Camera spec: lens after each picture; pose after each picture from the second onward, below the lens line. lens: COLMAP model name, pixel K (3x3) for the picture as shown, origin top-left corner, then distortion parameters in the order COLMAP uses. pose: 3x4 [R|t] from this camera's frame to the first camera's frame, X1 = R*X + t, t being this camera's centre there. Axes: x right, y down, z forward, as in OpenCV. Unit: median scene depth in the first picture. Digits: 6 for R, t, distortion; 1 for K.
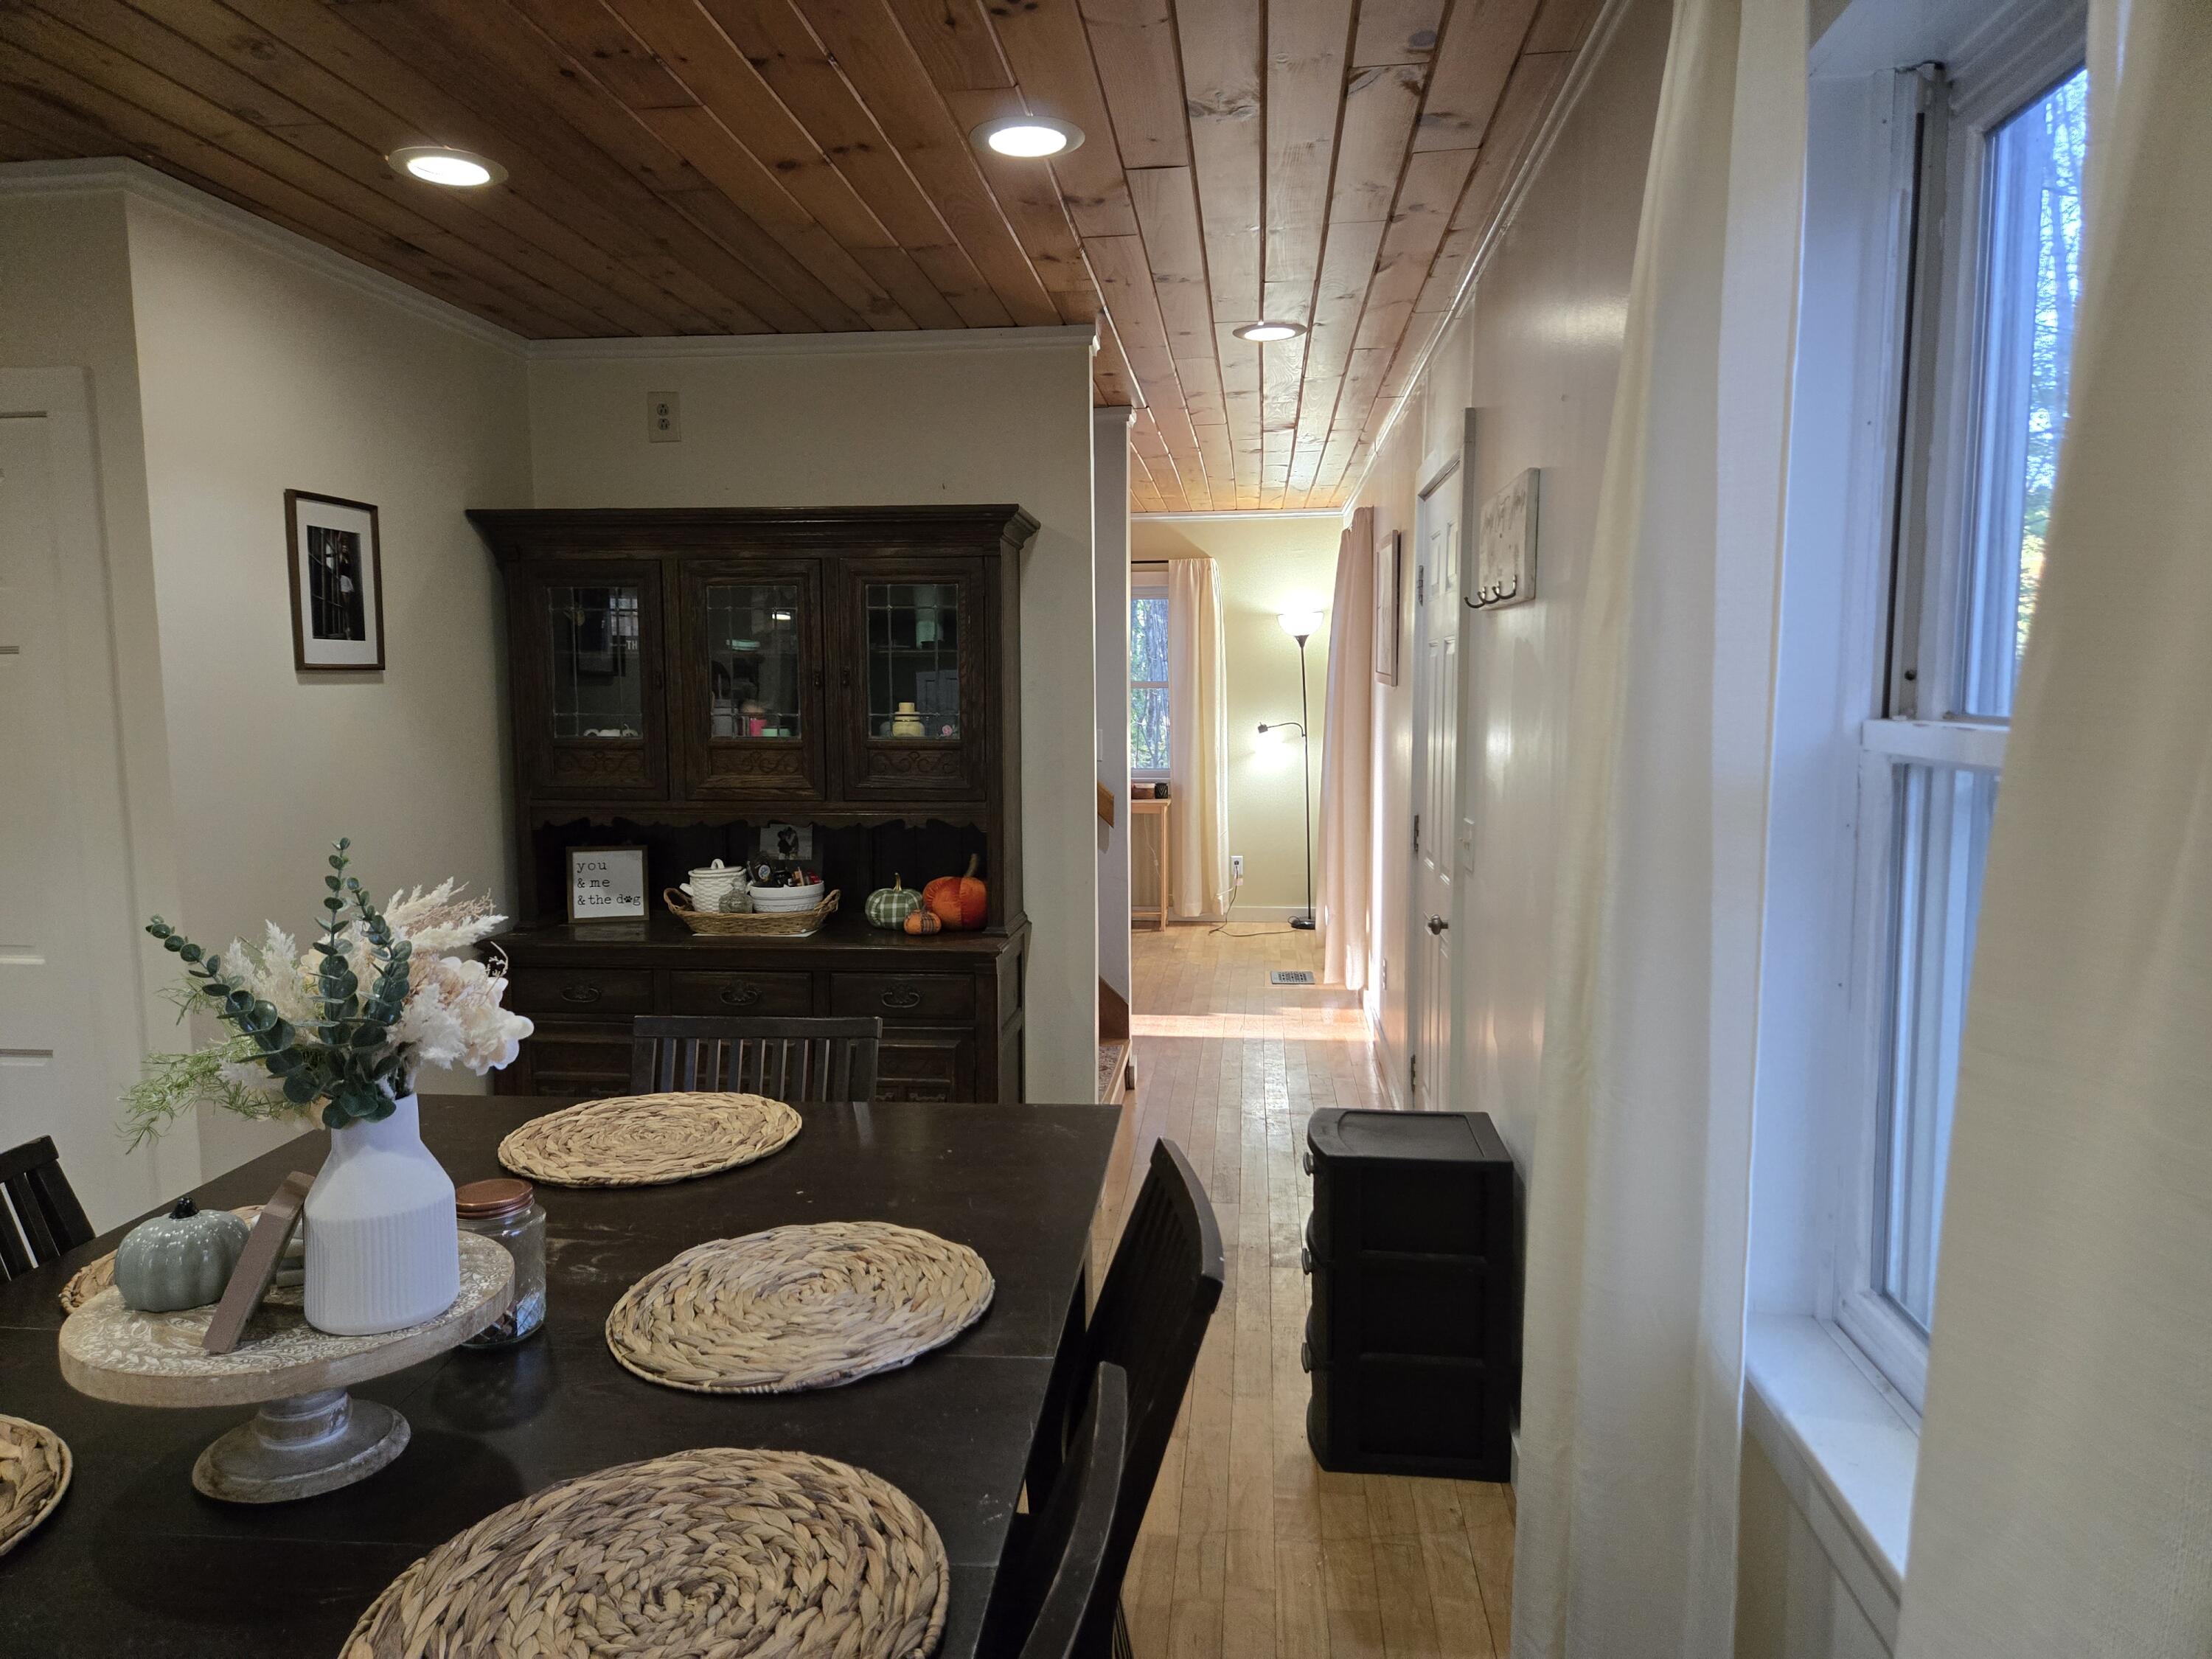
lens RADIAL K [[1480.3, 0, 1105.8], [0, 1480.3, 836.3], [0, 0, 1]] dist [0.057239, -0.043228]
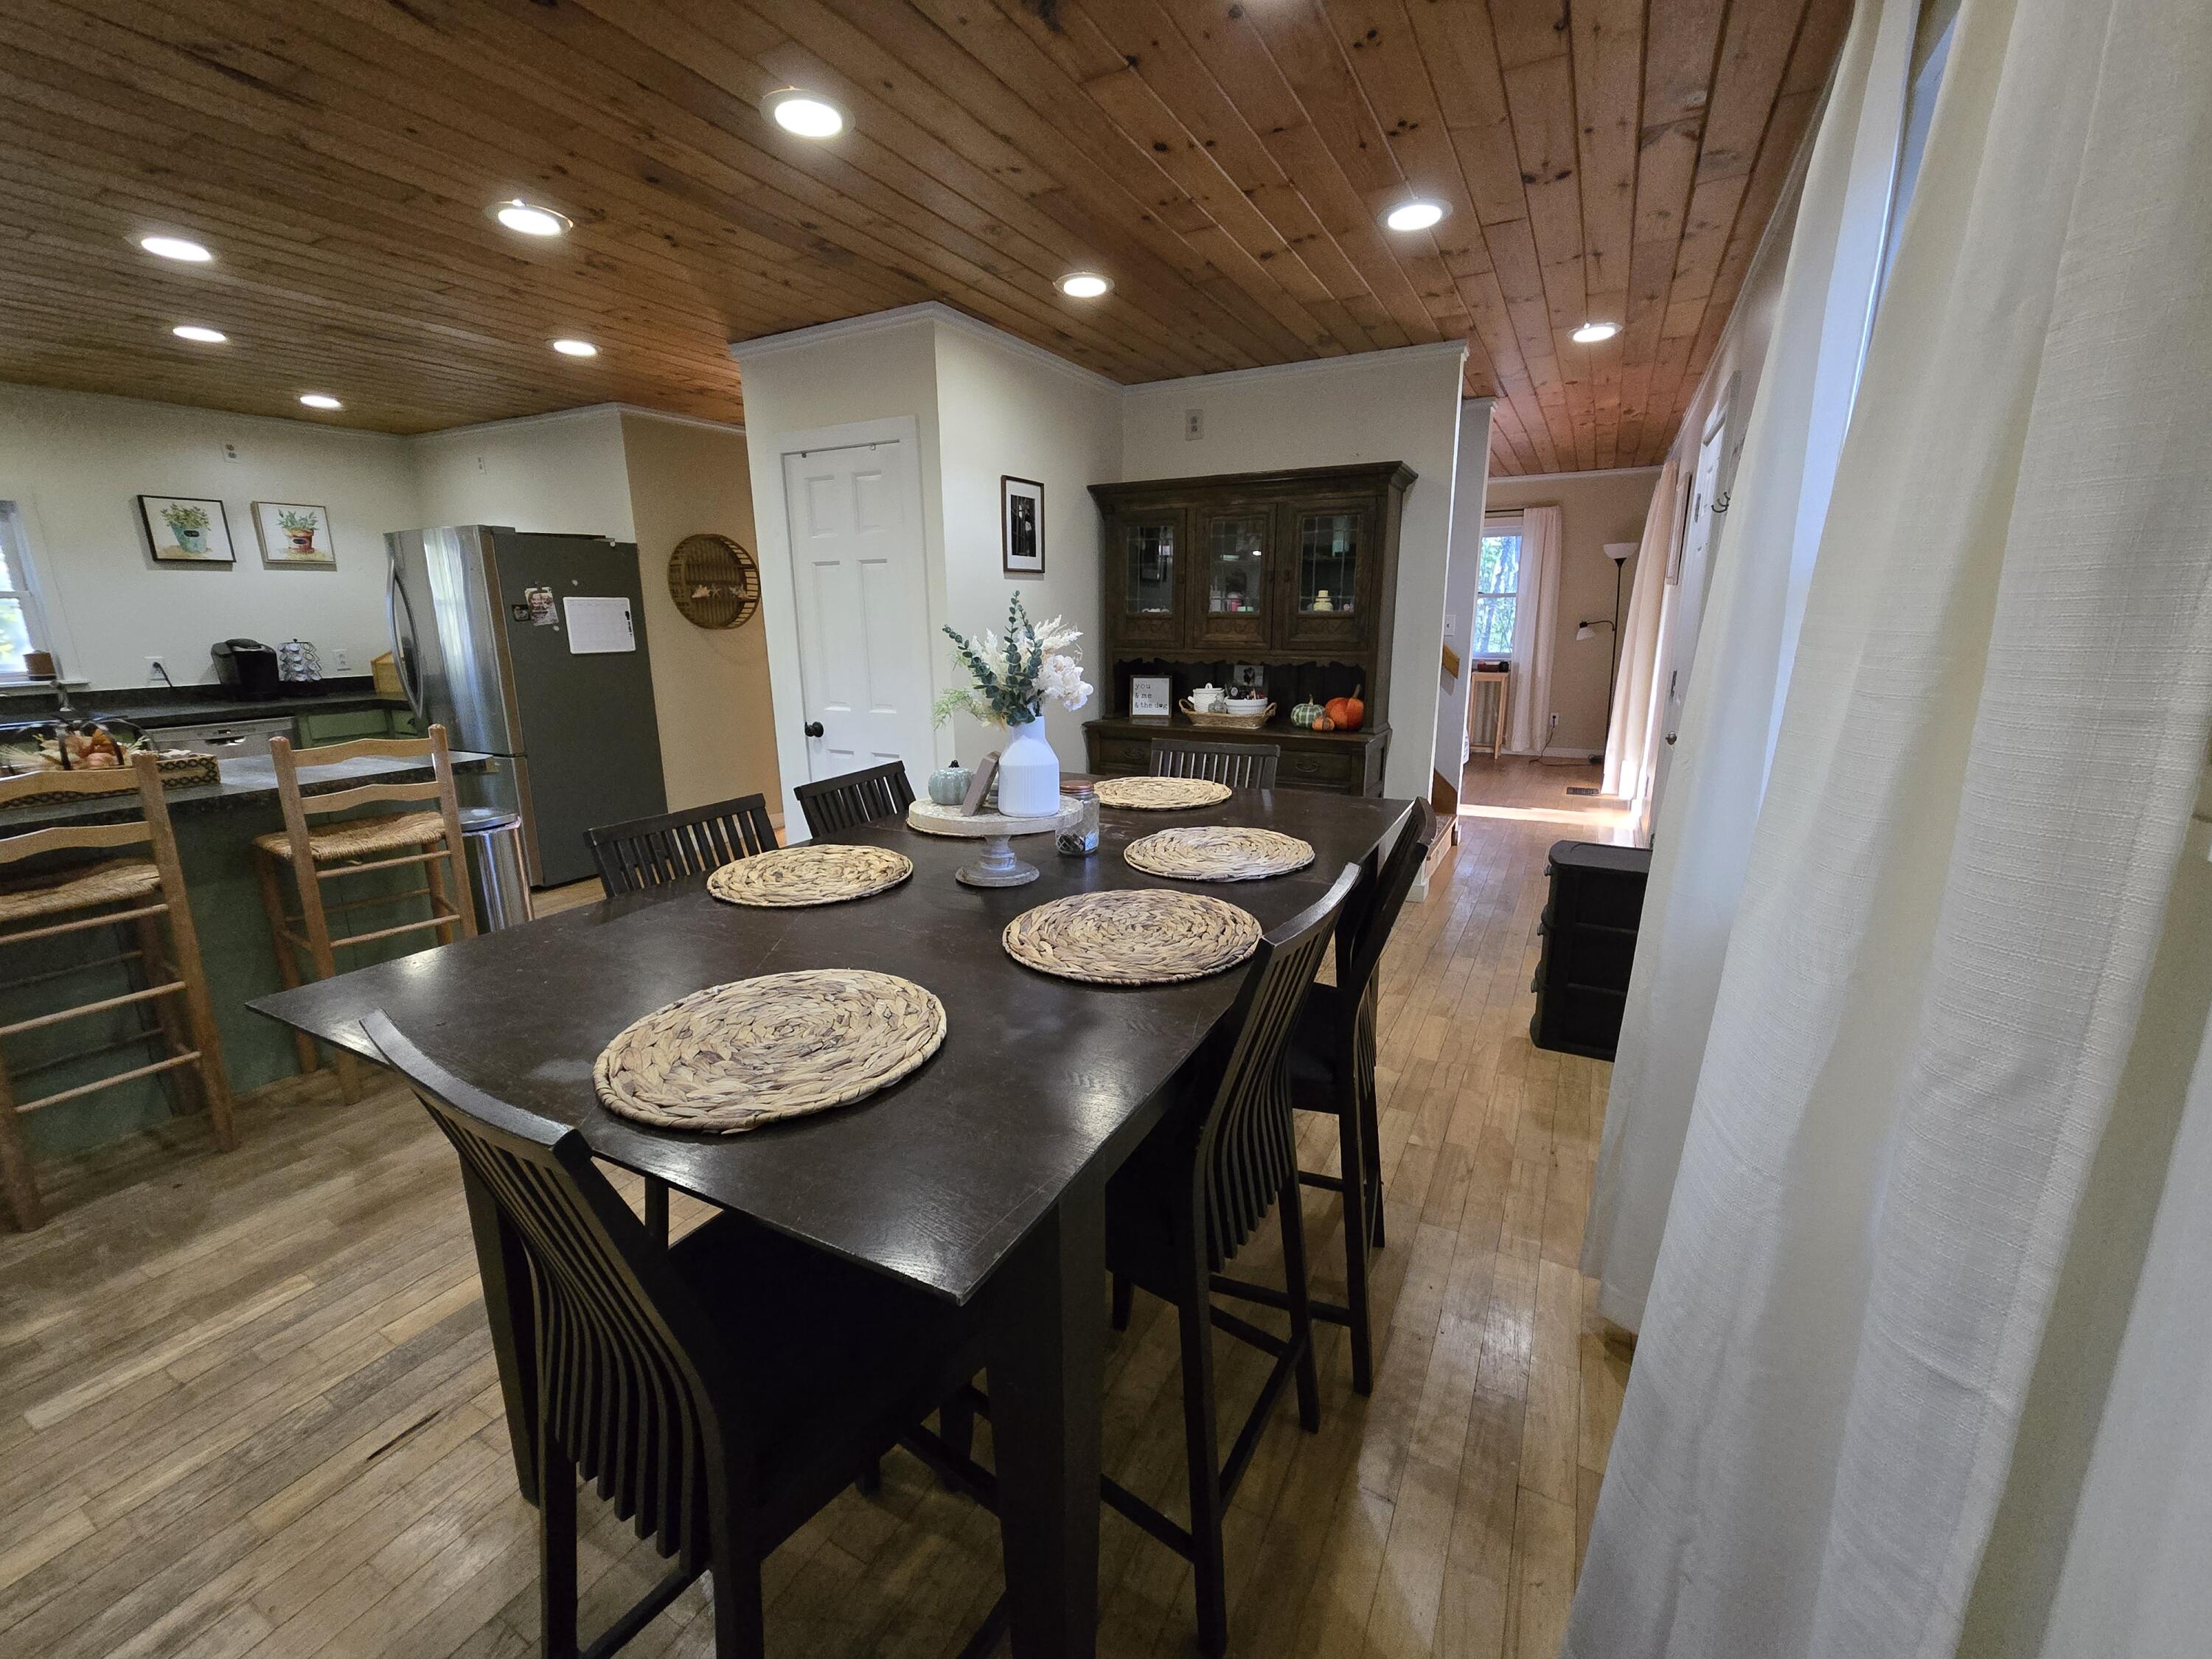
lens RADIAL K [[908.5, 0, 1103.8], [0, 908.5, 823.5], [0, 0, 1]] dist [0.004333, -0.011420]
pose [[0.925729, 0.085349, -0.368432, 0.044693], [-0.037423, 0.990093, 0.135331, 0.049834], [0.376332, -0.111492, 0.919752, -0.075675]]
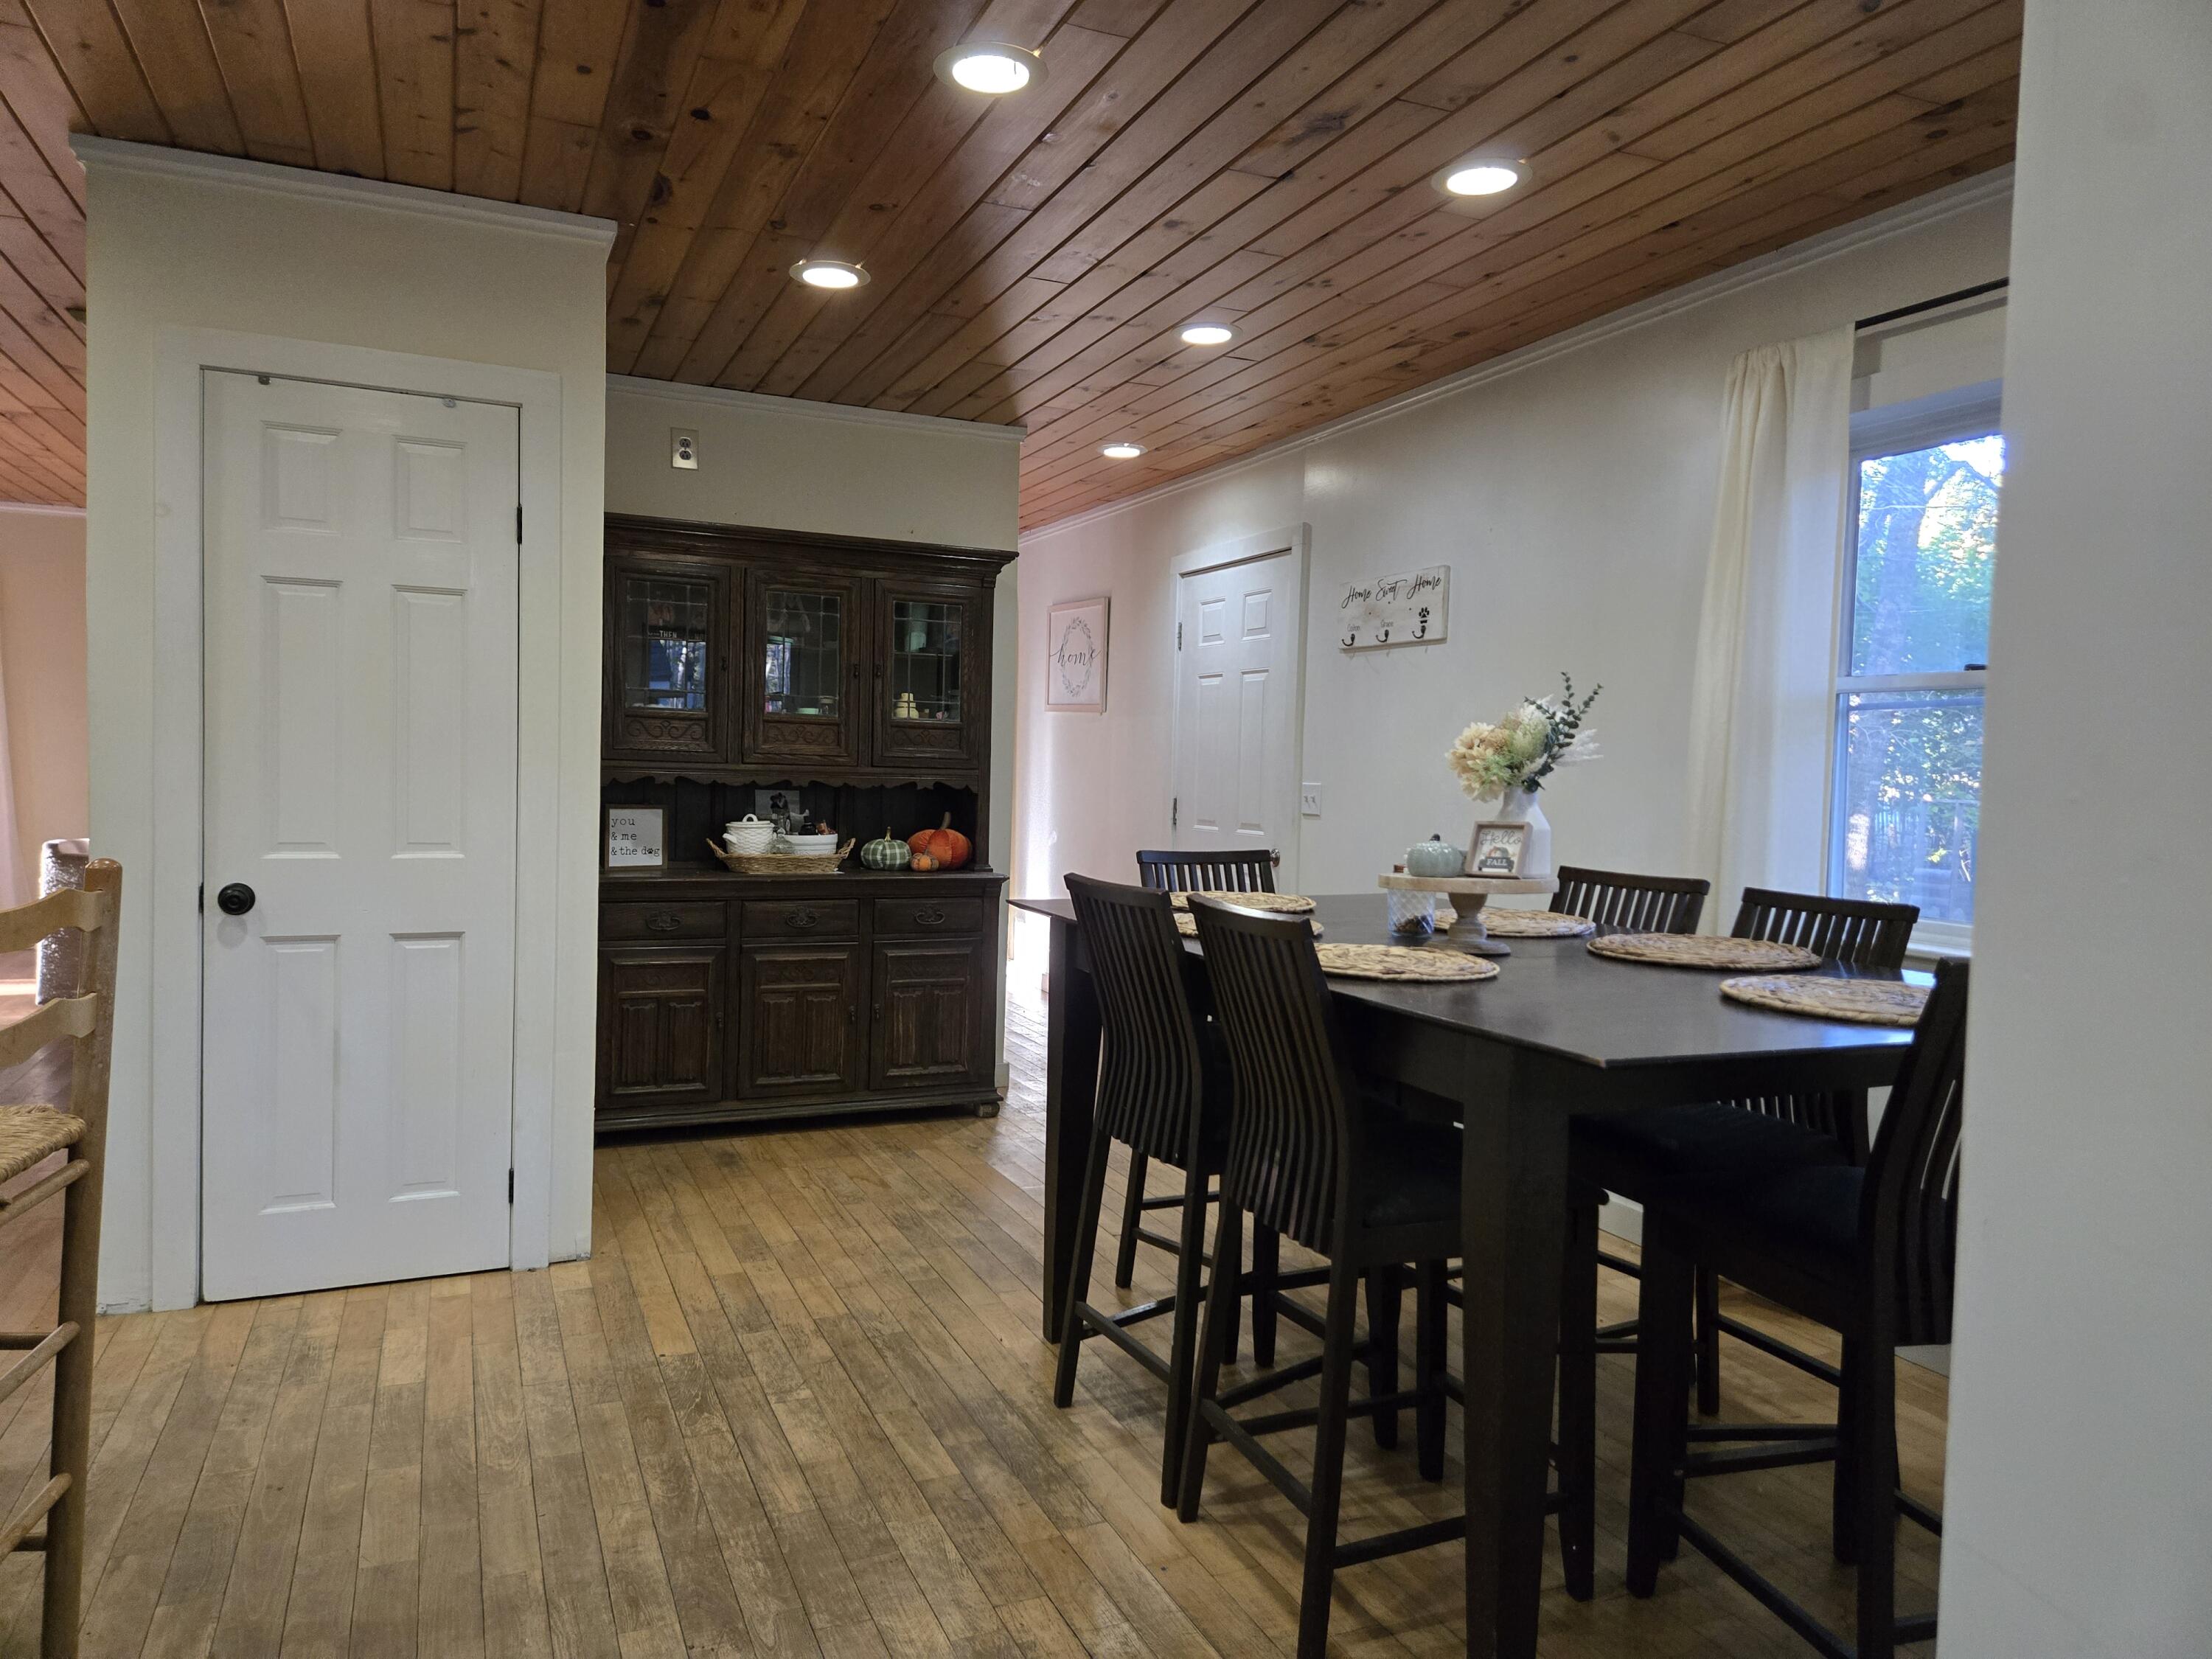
lens RADIAL K [[1448.4, 0, 1106.0], [0, 1448.4, 829.5], [0, 0, 1]] dist [-0.041921, -0.000638]
pose [[0.860962, 0.007997, 0.508606, -0.782043], [0.021582, 0.998402, -0.052232, 0.122620], [-0.508211, 0.055946, 0.859413, -0.207671]]
